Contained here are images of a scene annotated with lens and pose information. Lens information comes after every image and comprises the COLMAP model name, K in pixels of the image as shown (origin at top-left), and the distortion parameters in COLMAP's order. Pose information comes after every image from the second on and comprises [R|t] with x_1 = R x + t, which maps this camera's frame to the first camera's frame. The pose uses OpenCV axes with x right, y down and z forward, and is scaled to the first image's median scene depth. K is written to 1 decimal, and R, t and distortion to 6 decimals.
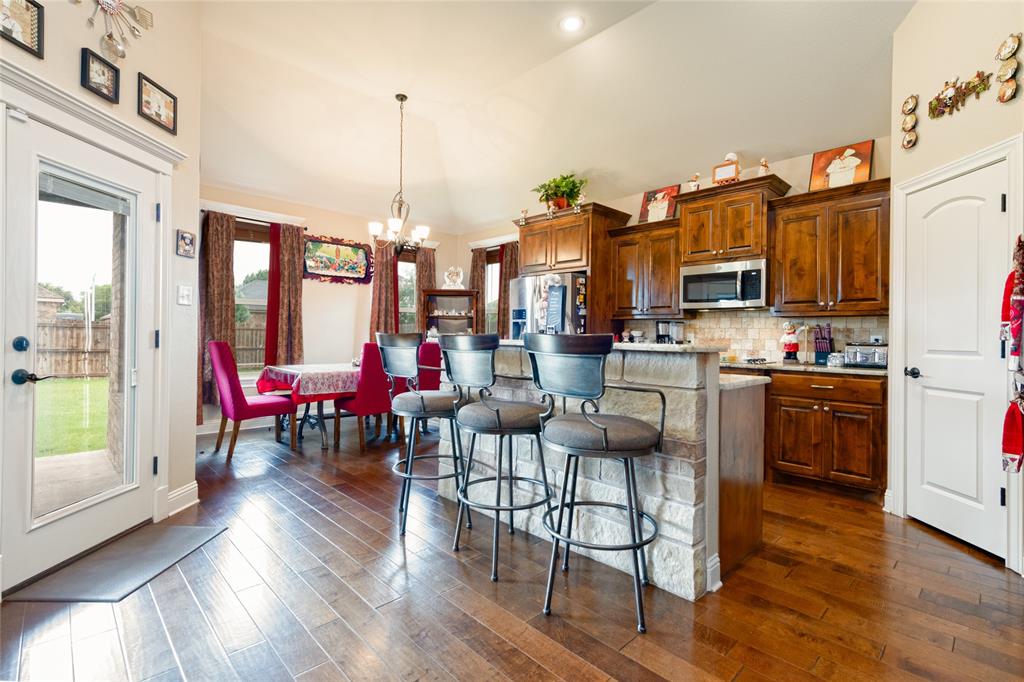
lens RADIAL K [[459.1, 0, 516.3], [0, 459.1, 336.0], [0, 0, 1]] dist [0.014636, -0.004636]
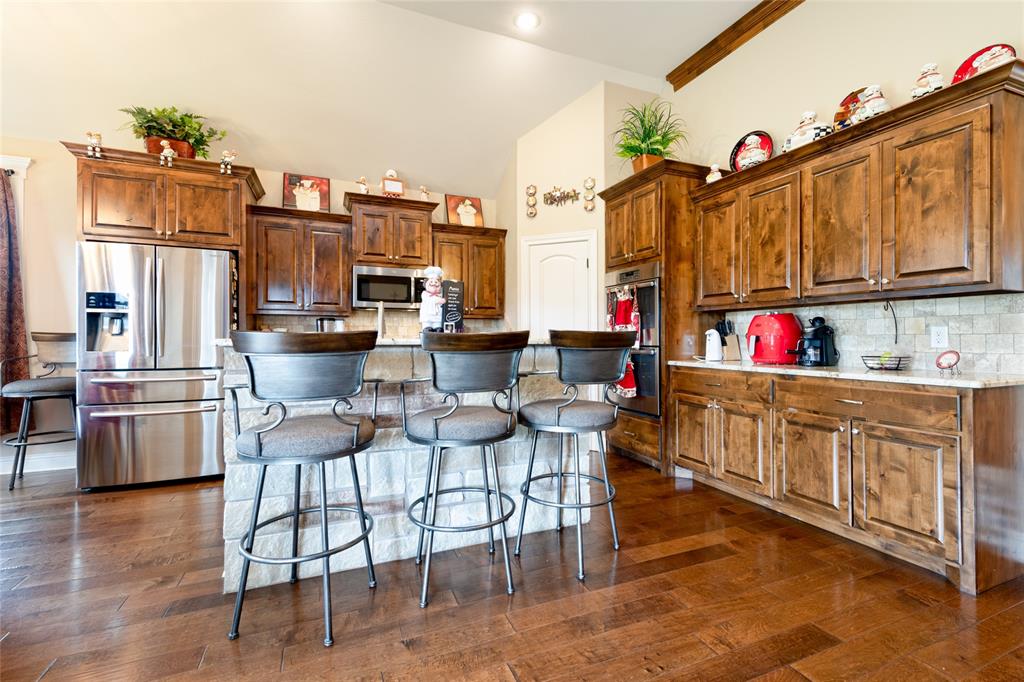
lens RADIAL K [[459.1, 0, 497.9], [0, 459.1, 330.2], [0, 0, 1]] dist [0.014636, -0.004636]
pose [[0.381698, 0.002456, 0.924284, -0.522473], [0.006386, 0.999966, -0.005294, -0.000440], [-0.924265, 0.007923, 0.381669, 0.378232]]
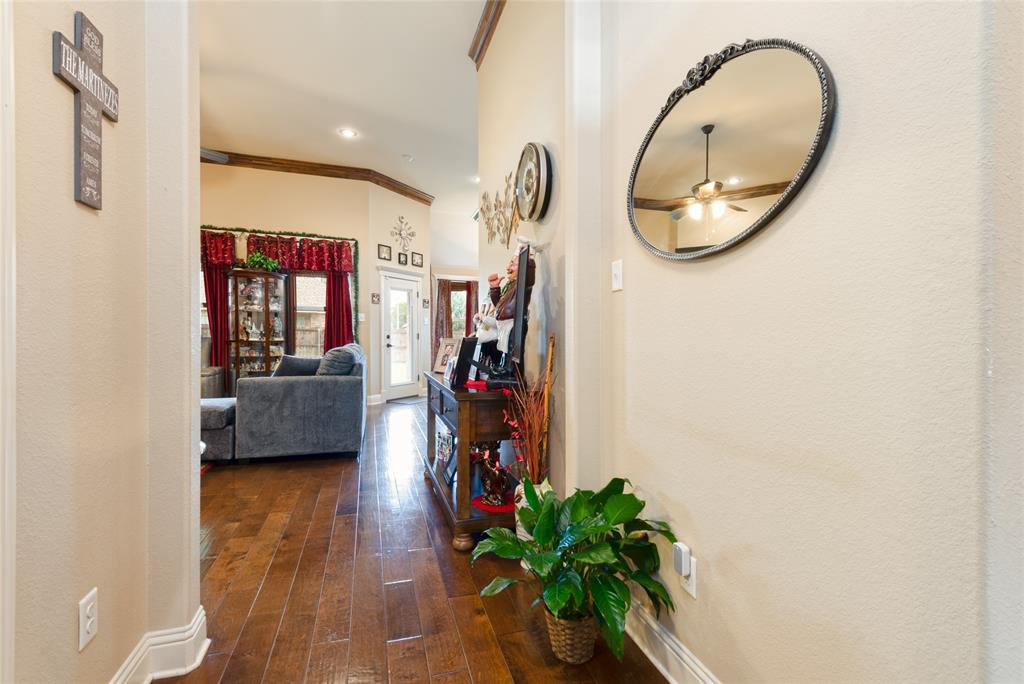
lens RADIAL K [[459.1, 0, 514.1], [0, 459.1, 344.1], [0, 0, 1]] dist [0.014636, -0.004636]
pose [[0.881912, -0.012363, -0.471252, 0.722047], [0.013254, 0.999911, -0.001429, 0.042032], [0.471228, -0.004986, 0.881997, -0.819157]]
